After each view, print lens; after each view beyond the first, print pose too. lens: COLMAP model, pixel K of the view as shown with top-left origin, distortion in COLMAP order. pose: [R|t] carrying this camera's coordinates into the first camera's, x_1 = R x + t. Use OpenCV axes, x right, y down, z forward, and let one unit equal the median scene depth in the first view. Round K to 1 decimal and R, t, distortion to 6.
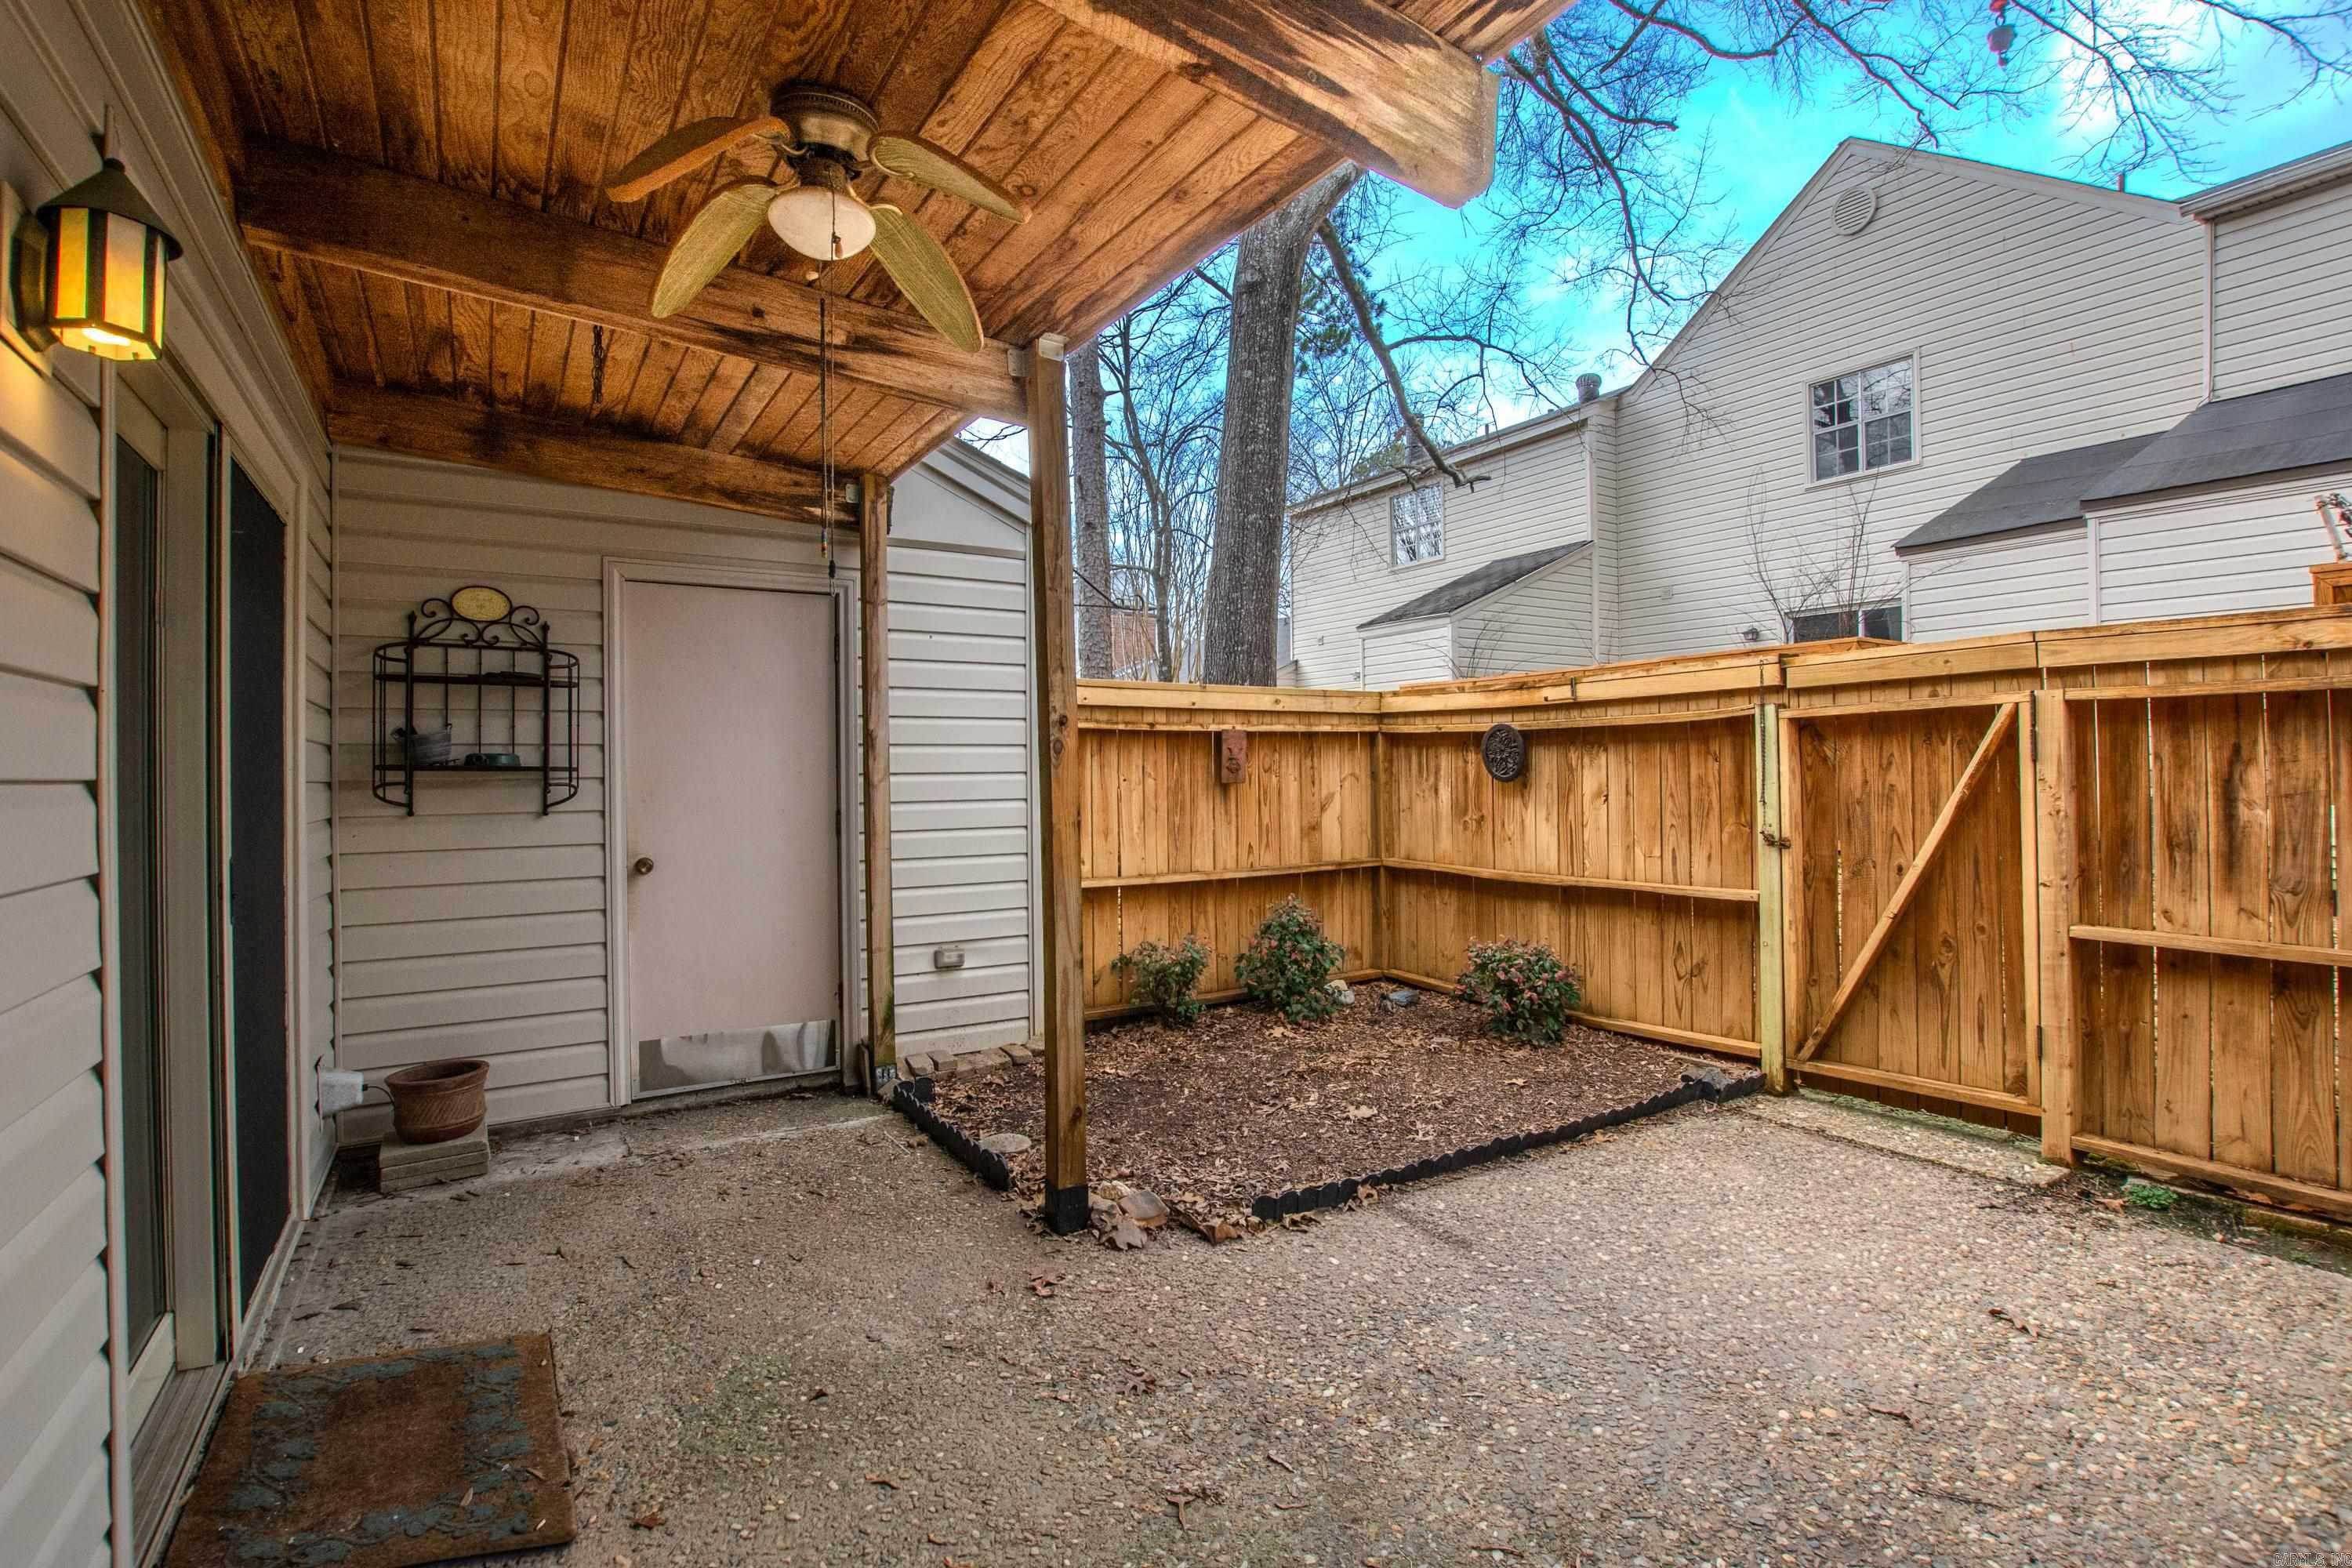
lens RADIAL K [[1056.1, 0, 1188.3], [0, 1056.1, 764.2], [0, 0, 1]] dist [-0.001549, 0.000390]
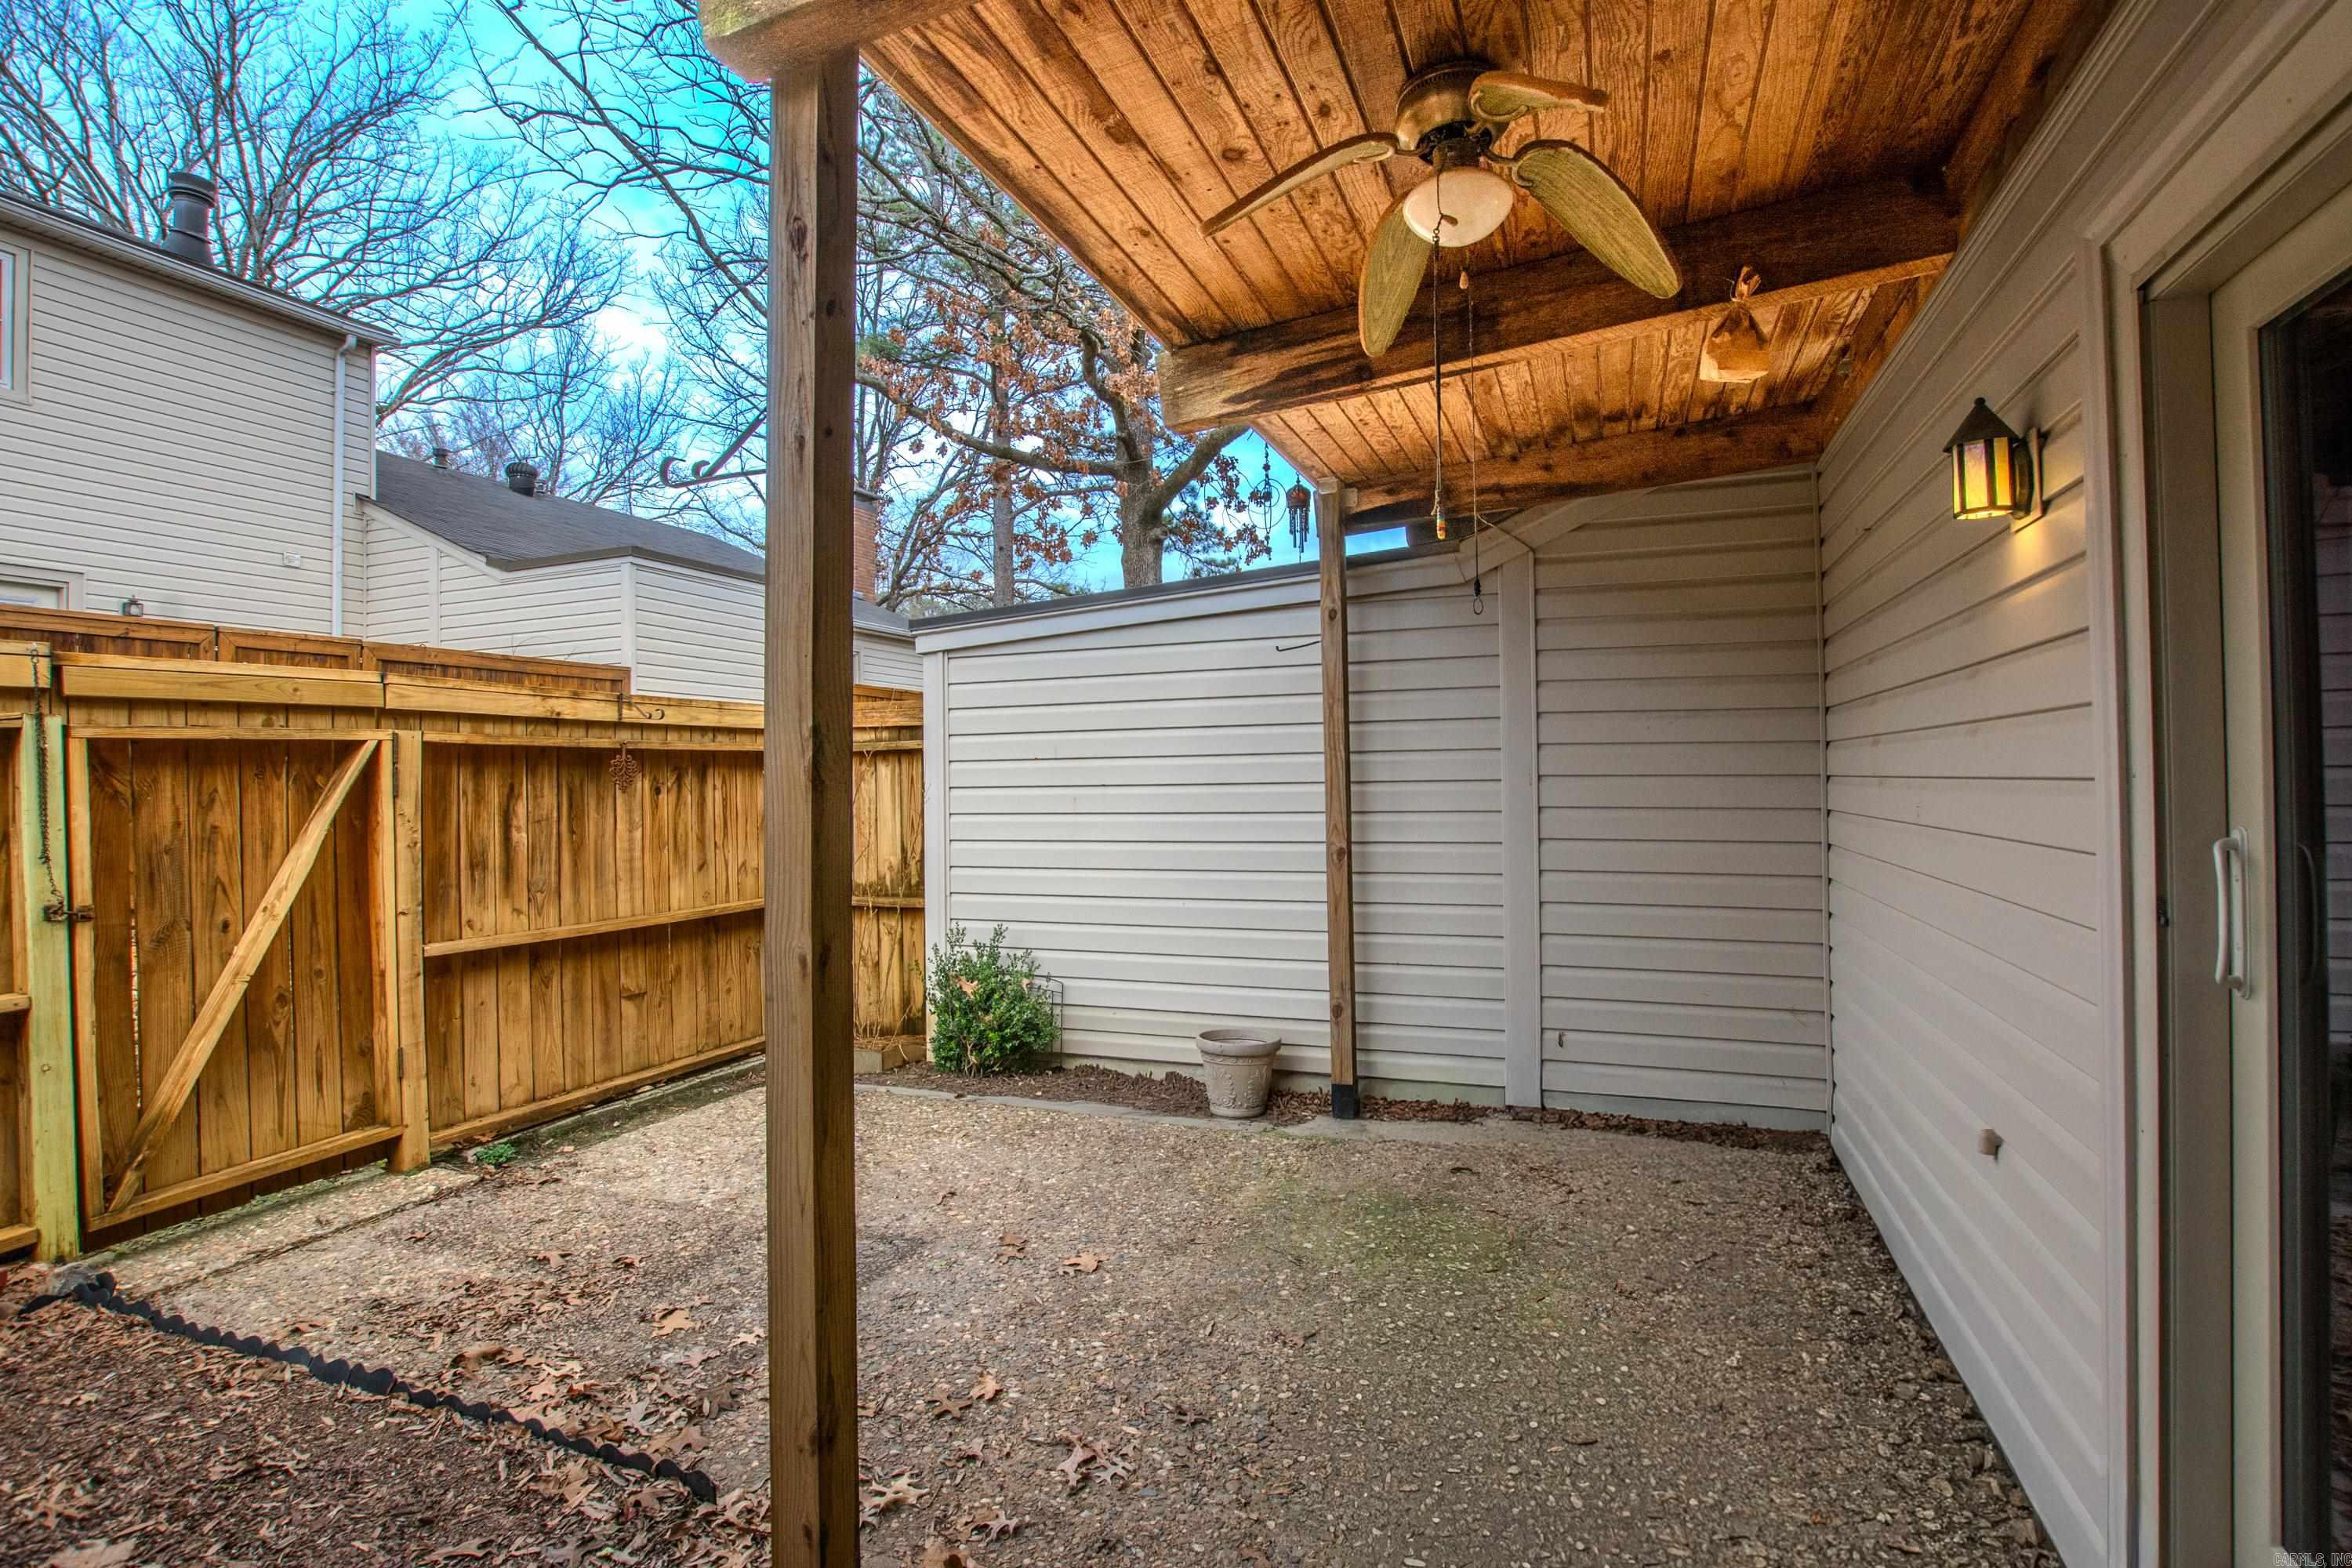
lens RADIAL K [[1056.1, 0, 1188.3], [0, 1056.1, 764.2], [0, 0, 1]] dist [-0.001549, 0.000390]
pose [[-0.537049, 0.040396, 0.842583, -0.514351], [0.022159, 0.999184, -0.033780, 0.017722], [-0.843260, 0.000530, -0.537506, 0.899115]]
